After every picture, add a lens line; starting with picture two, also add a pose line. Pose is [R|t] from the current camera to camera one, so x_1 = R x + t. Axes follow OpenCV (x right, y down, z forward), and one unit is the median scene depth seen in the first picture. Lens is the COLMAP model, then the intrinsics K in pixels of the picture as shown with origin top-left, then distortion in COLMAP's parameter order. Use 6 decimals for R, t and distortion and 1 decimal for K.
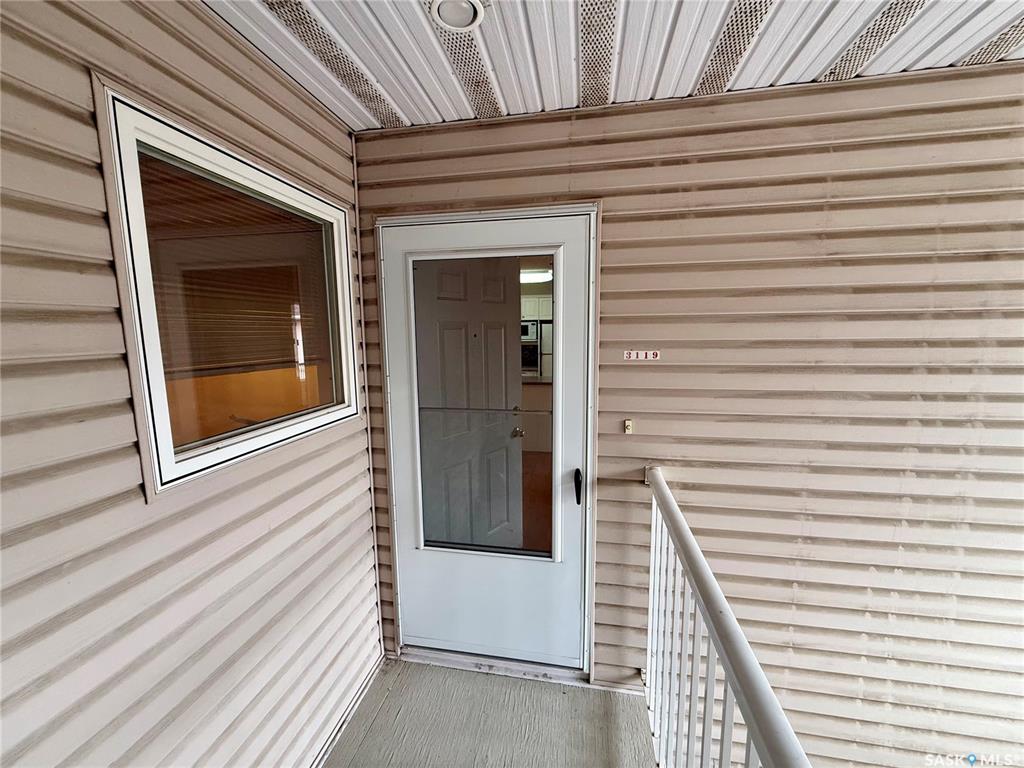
lens RADIAL K [[406.7, 0, 511.5], [0, 406.7, 384.8], [0, 0, 1]] dist [-0.000810, 0.000230]
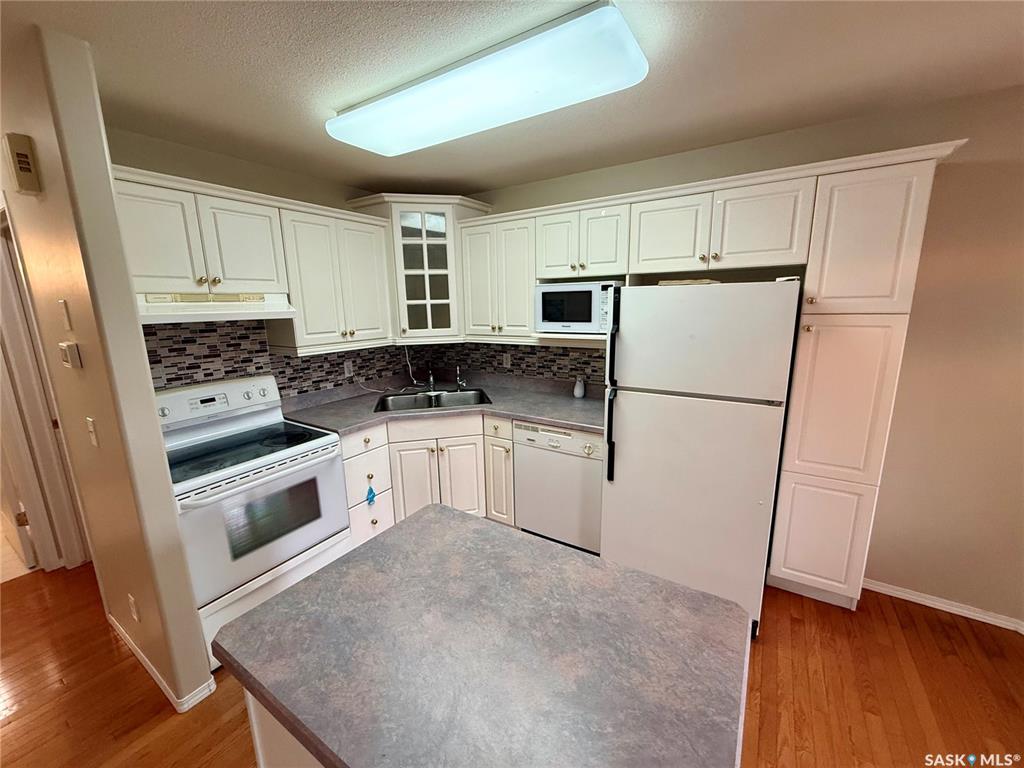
lens RADIAL K [[406.7, 0, 508.9], [0, 406.7, 384.9], [0, 0, 1]] dist [-0.000810, 0.000230]
pose [[0.922903, 0.071786, -0.378281, 0.111588], [-0.041001, 0.995203, 0.088827, -0.096403], [0.382843, -0.066469, 0.921419, 0.659289]]
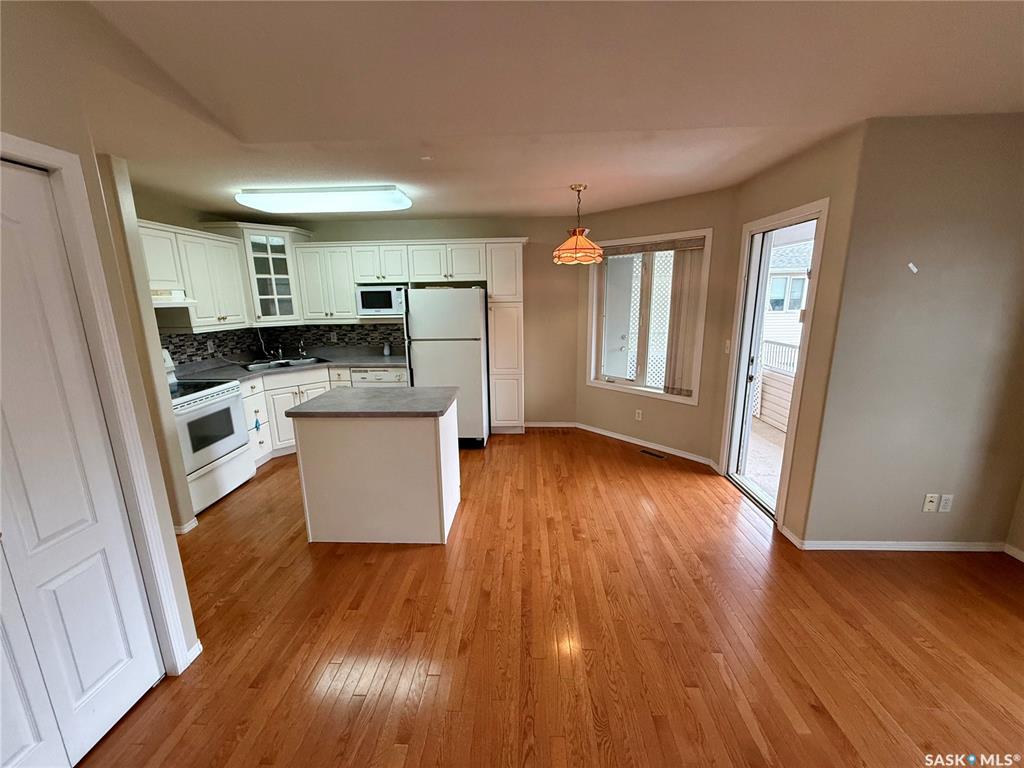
lens RADIAL K [[406.7, 0, 509.4], [0, 406.7, 384.5], [0, 0, 1]] dist [-0.000810, 0.000230]
pose [[0.990809, -0.031211, 0.131618, 0.134046], [0.019930, 0.996081, 0.086171, -0.055127], [-0.133792, -0.082756, 0.987548, 0.355954]]
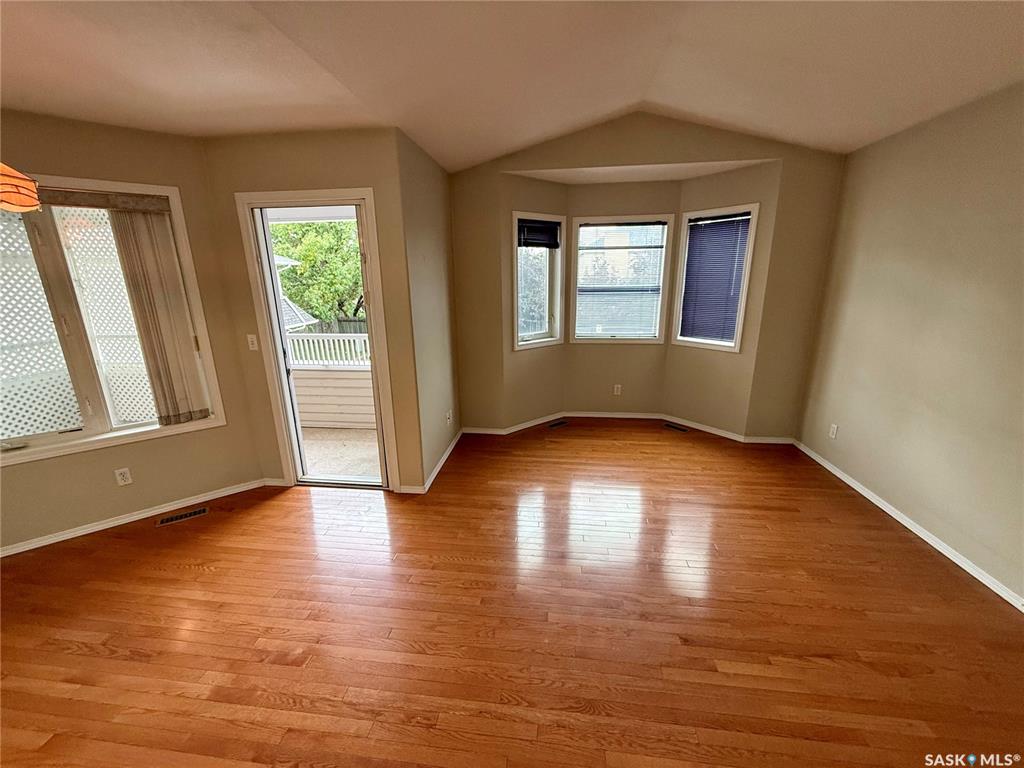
lens RADIAL K [[406.7, 0, 509.2], [0, 406.7, 385.7], [0, 0, 1]] dist [-0.000810, 0.000230]
pose [[-0.057455, -0.249364, 0.966704, 0.039446], [0.141699, 0.956464, 0.255144, -0.079460], [-0.988241, 0.151640, -0.019619, 0.573338]]
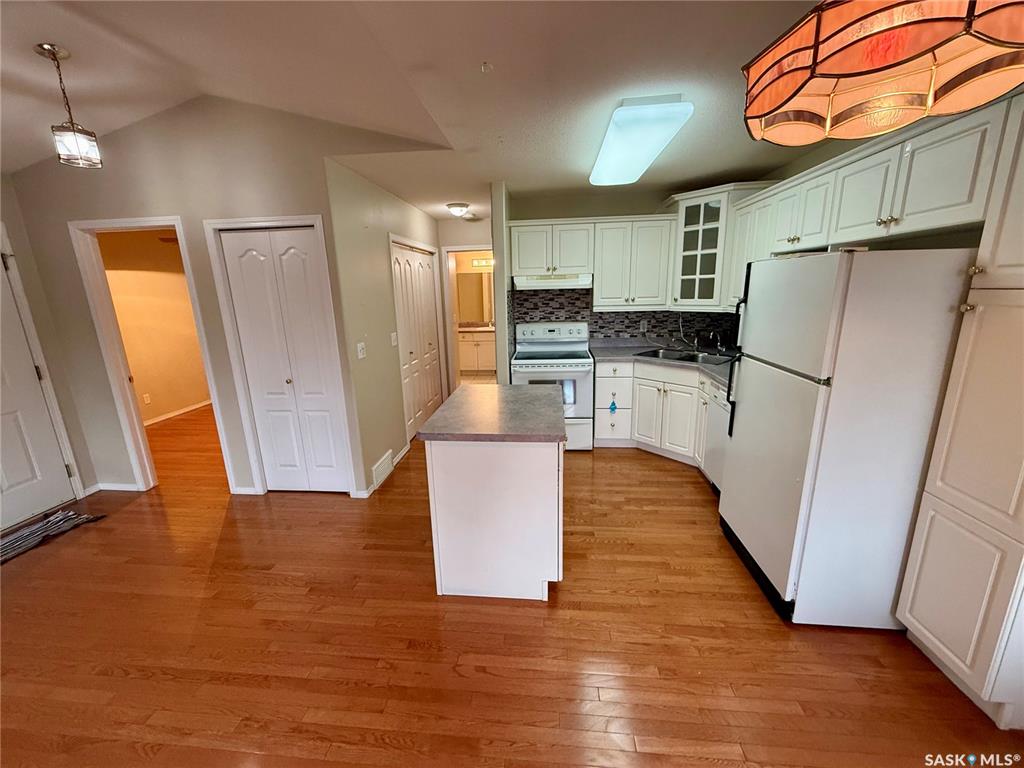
lens RADIAL K [[406.7, 0, 509.2], [0, 406.7, 384.5], [0, 0, 1]] dist [-0.000810, 0.000230]
pose [[0.076526, 0.242386, -0.967157, 0.385565], [-0.100284, 0.966954, 0.234400, -0.105722], [0.992012, 0.079052, 0.098304, 0.743118]]
